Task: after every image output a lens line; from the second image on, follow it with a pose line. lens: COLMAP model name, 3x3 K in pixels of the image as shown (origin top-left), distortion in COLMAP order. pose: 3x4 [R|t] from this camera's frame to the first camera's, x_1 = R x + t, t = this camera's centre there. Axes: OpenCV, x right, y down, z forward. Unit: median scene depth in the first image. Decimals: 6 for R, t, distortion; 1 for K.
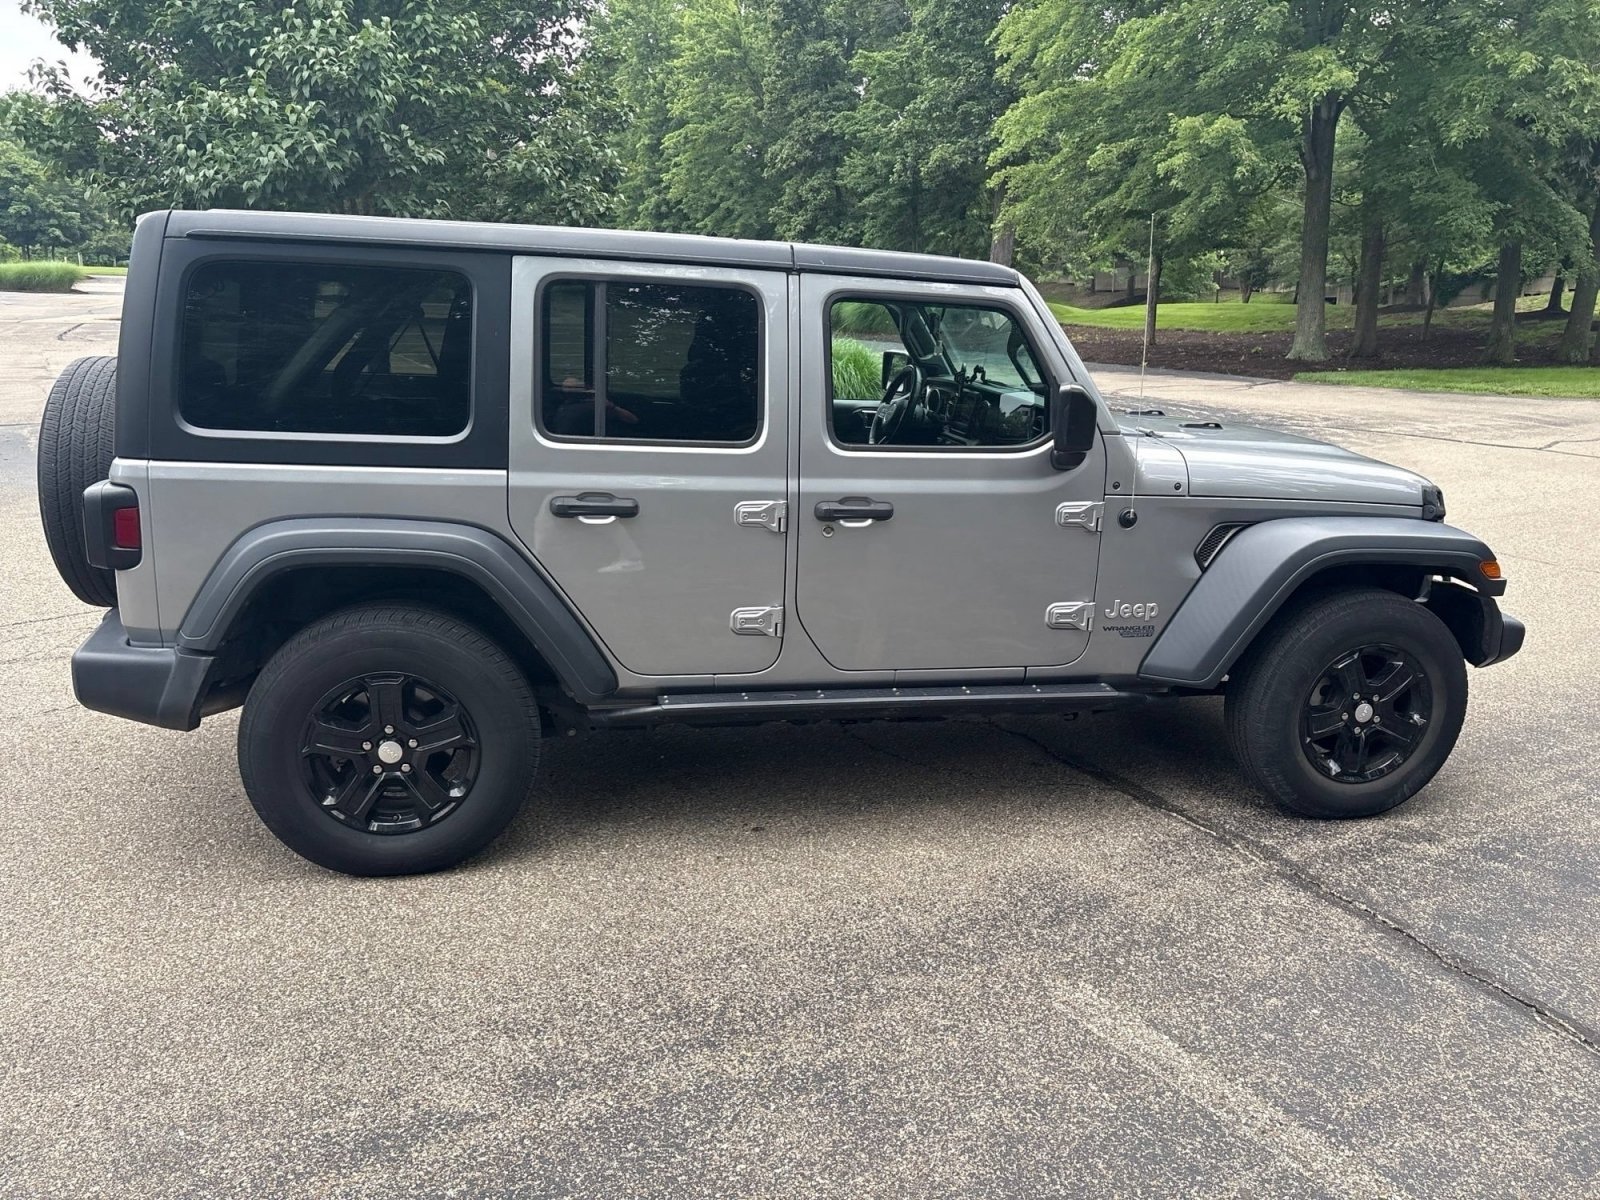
lens RADIAL K [[1205.7, 0, 817.2], [0, 1205.7, 584.4], [0, 0, 1]] dist [0.054575, -0.058954]
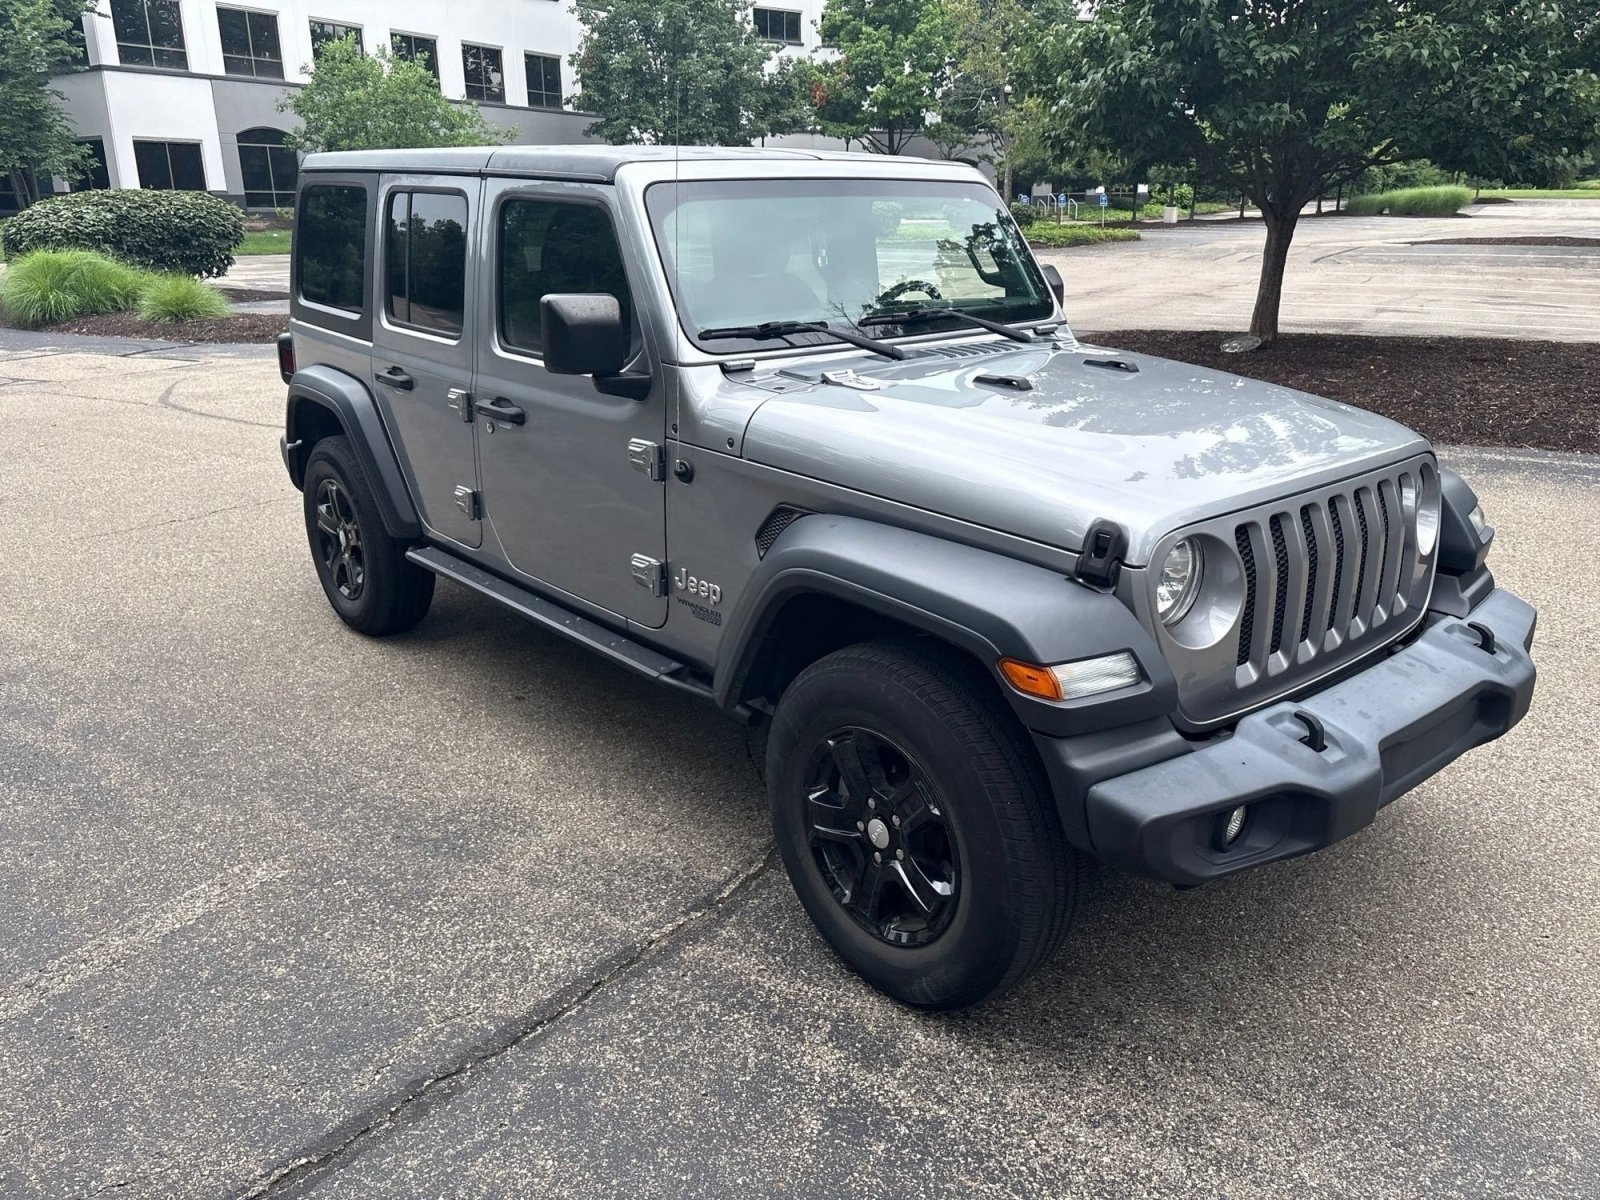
lens RADIAL K [[1215.2, 0, 816.6], [0, 1215.2, 583.6], [0, 0, 1]] dist [0.044110, -0.043113]
pose [[0.486051, 0.236739, -0.841254, 0.990045], [-0.189714, 0.968238, 0.162863, -0.128913], [0.853090, 0.080438, 0.515526, 0.653066]]
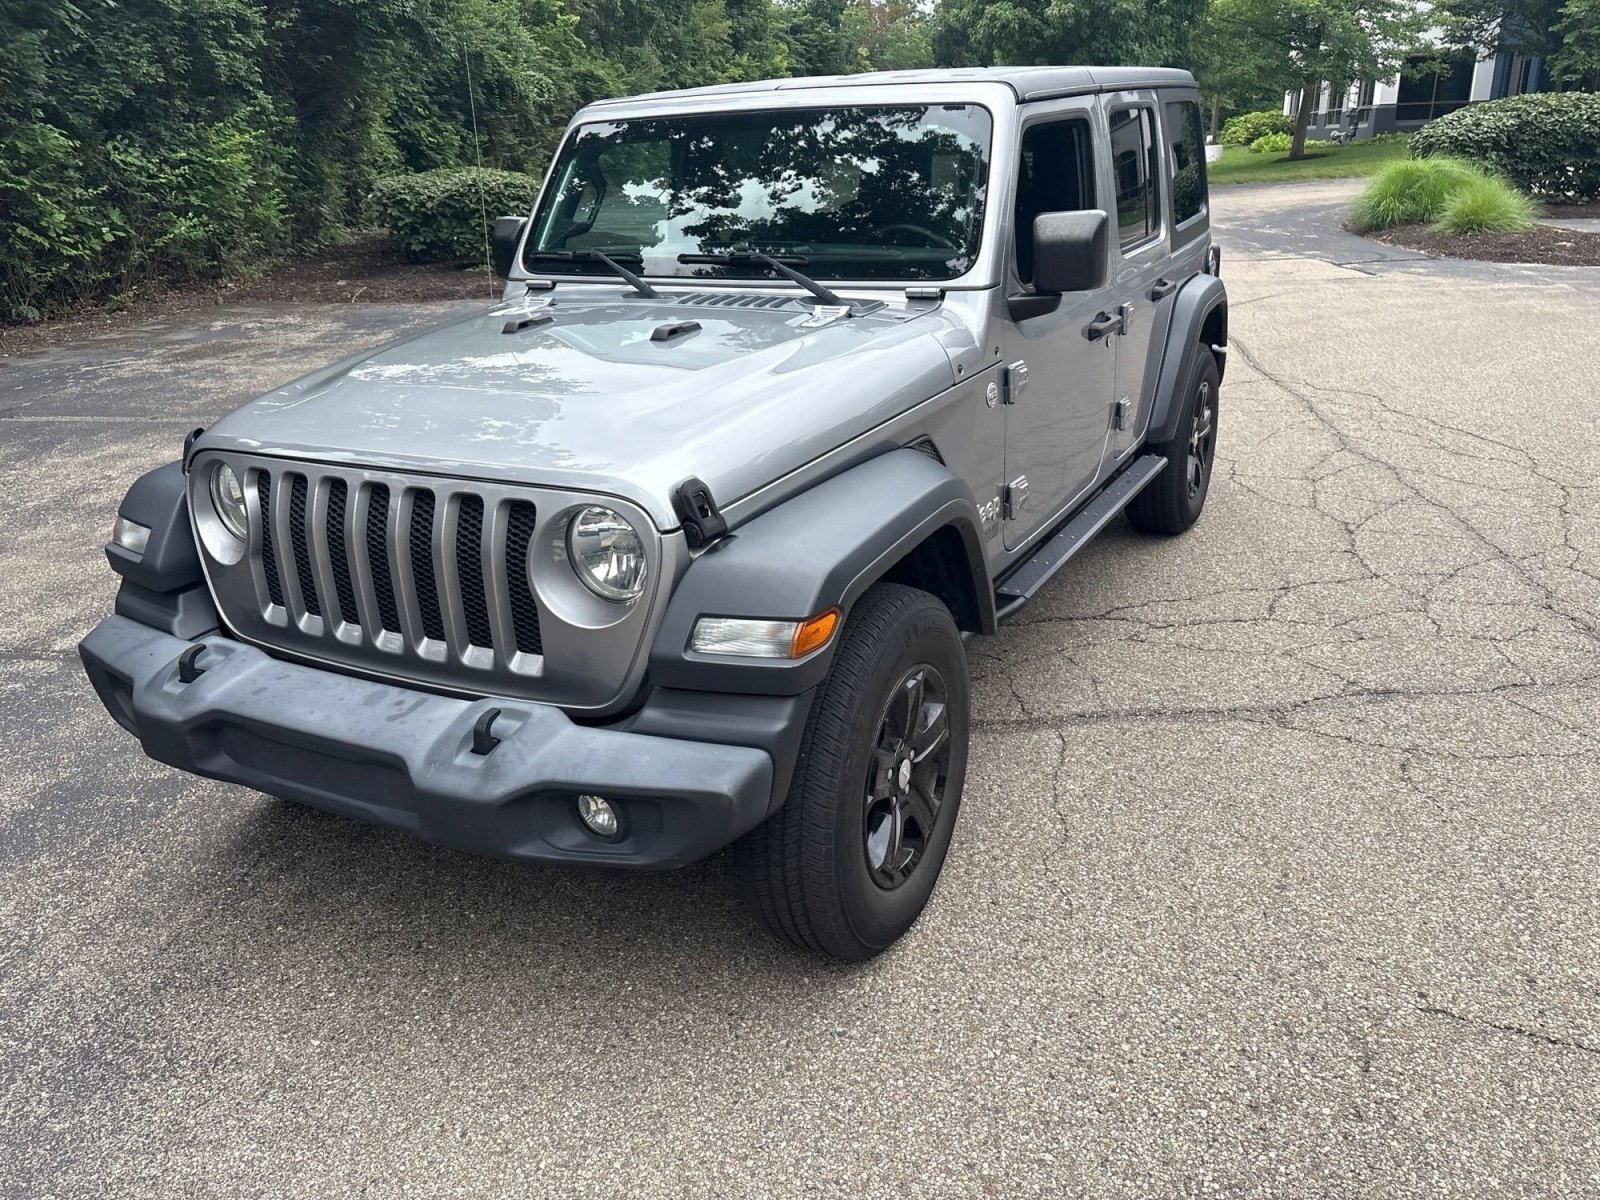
lens RADIAL K [[1203.9, 0, 809.9], [0, 1203.9, 605.2], [0, 0, 1]] dist [0.064710, -0.065591]
pose [[-0.634607, 0.275741, -0.721970, 0.861544], [-0.161982, 0.865978, 0.473122, -0.391501], [0.755669, 0.417193, -0.504891, 1.752428]]
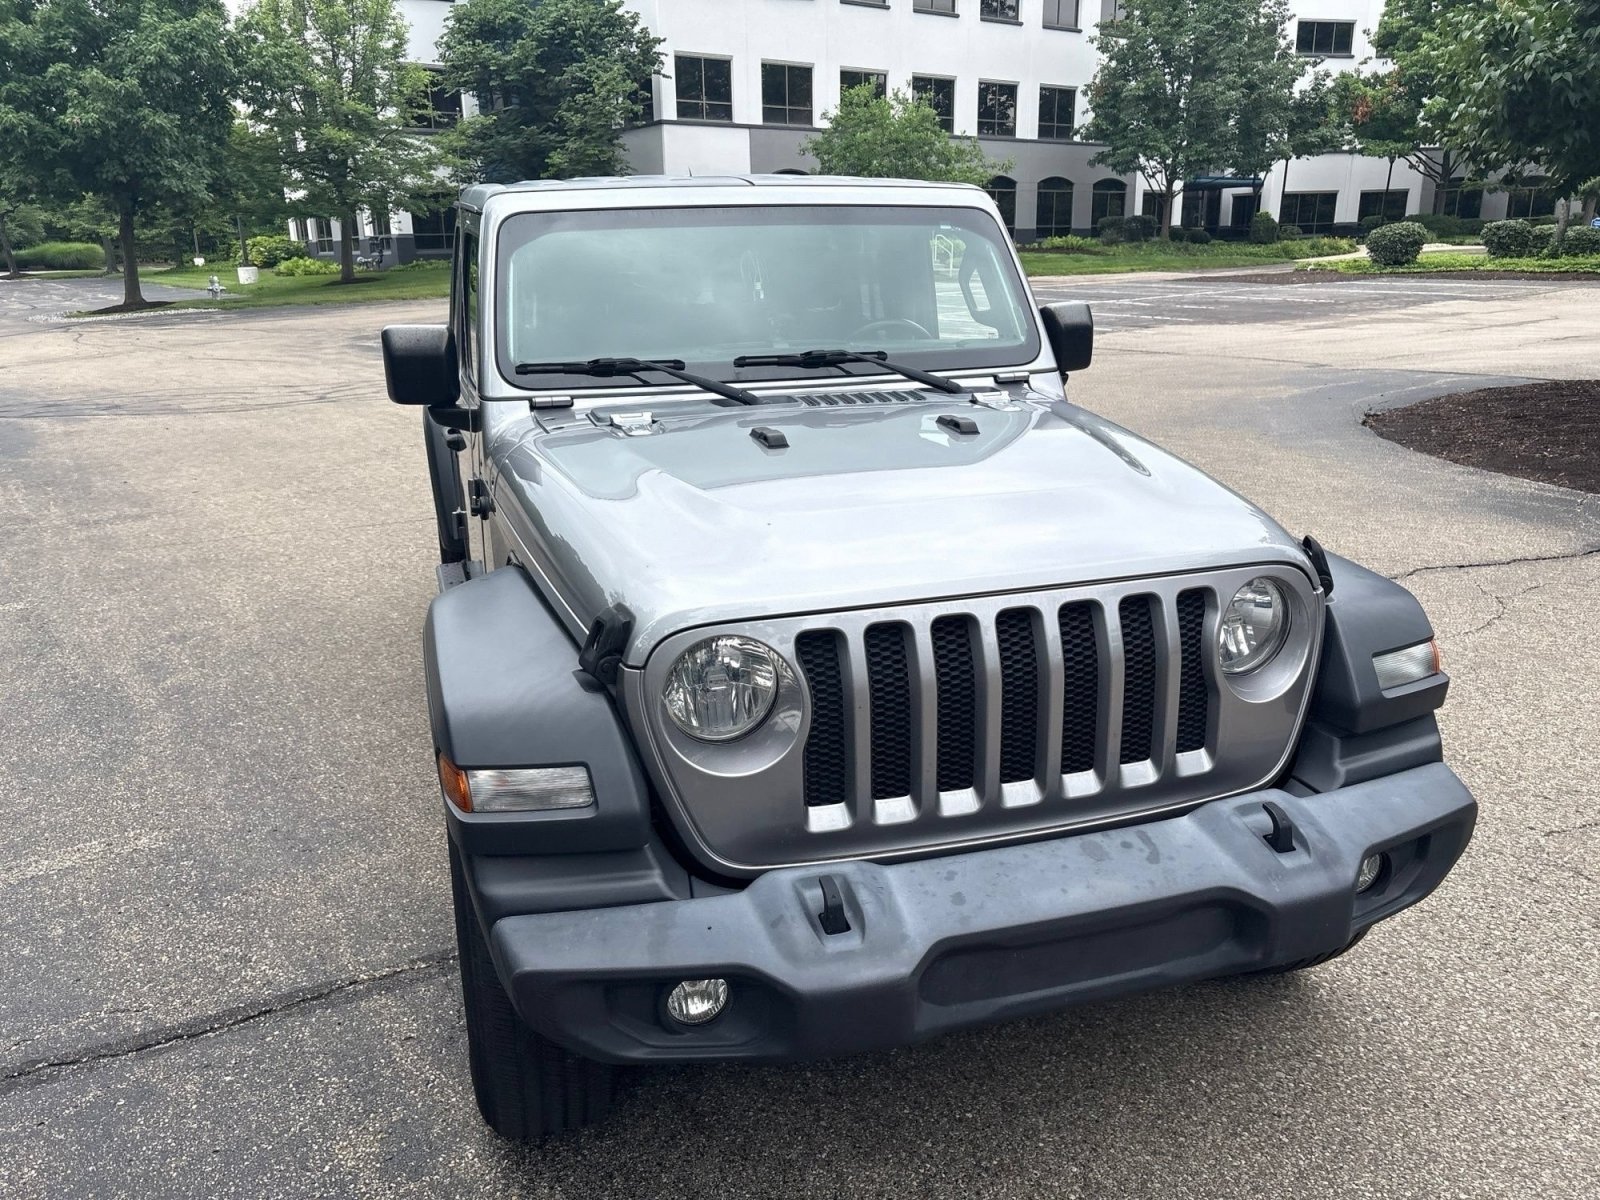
lens RADIAL K [[1212.6, 0, 812.6], [0, 1212.6, 598.4], [0, 0, 1]] dist [0.066516, -0.074991]
pose [[0.087877, 0.258367, -0.962042, 1.037649], [-0.217742, 0.947405, 0.234546, -0.227706], [0.972042, 0.188865, 0.139513, 1.092204]]
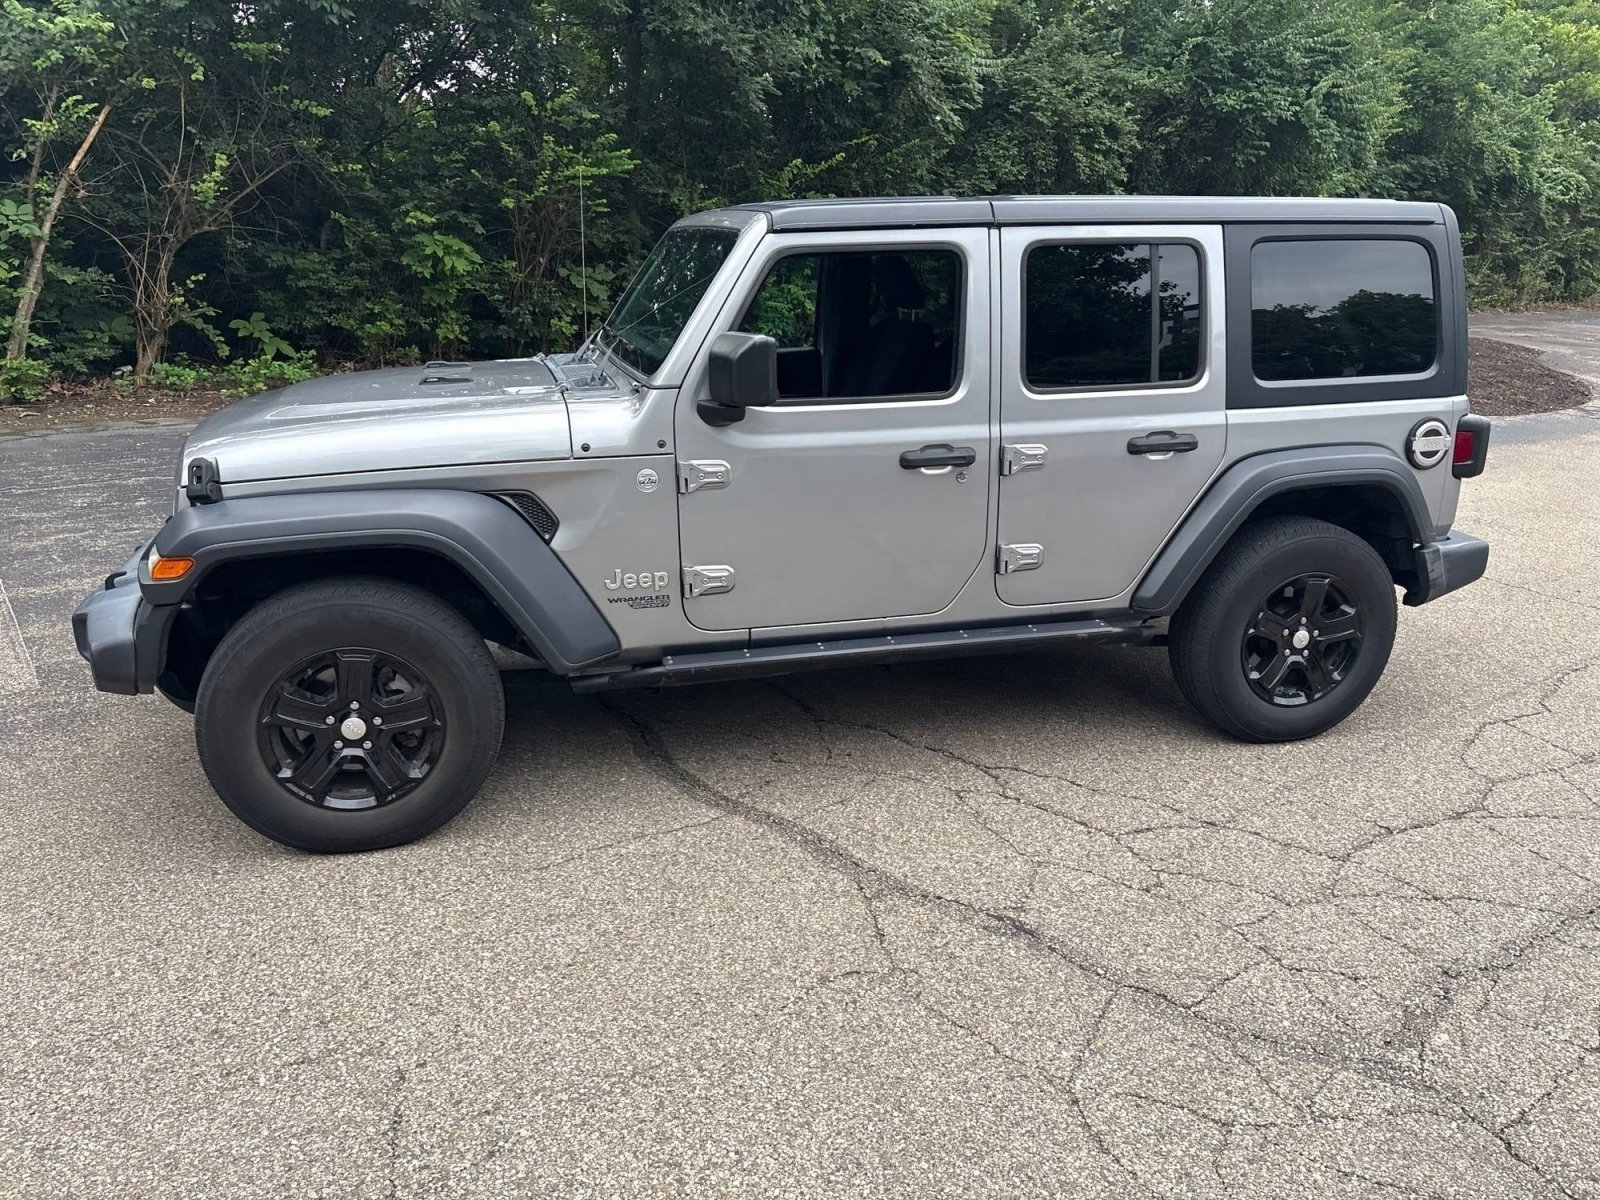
lens RADIAL K [[1198.0, 0, 813.9], [0, 1198.0, 592.4], [0, 0, 1]] dist [0.050753, -0.046033]
pose [[-0.996485, -0.024263, -0.080175, 0.113679], [-0.061319, 0.863362, 0.500846, -0.537957], [0.057068, 0.504002, -0.861815, 2.205815]]
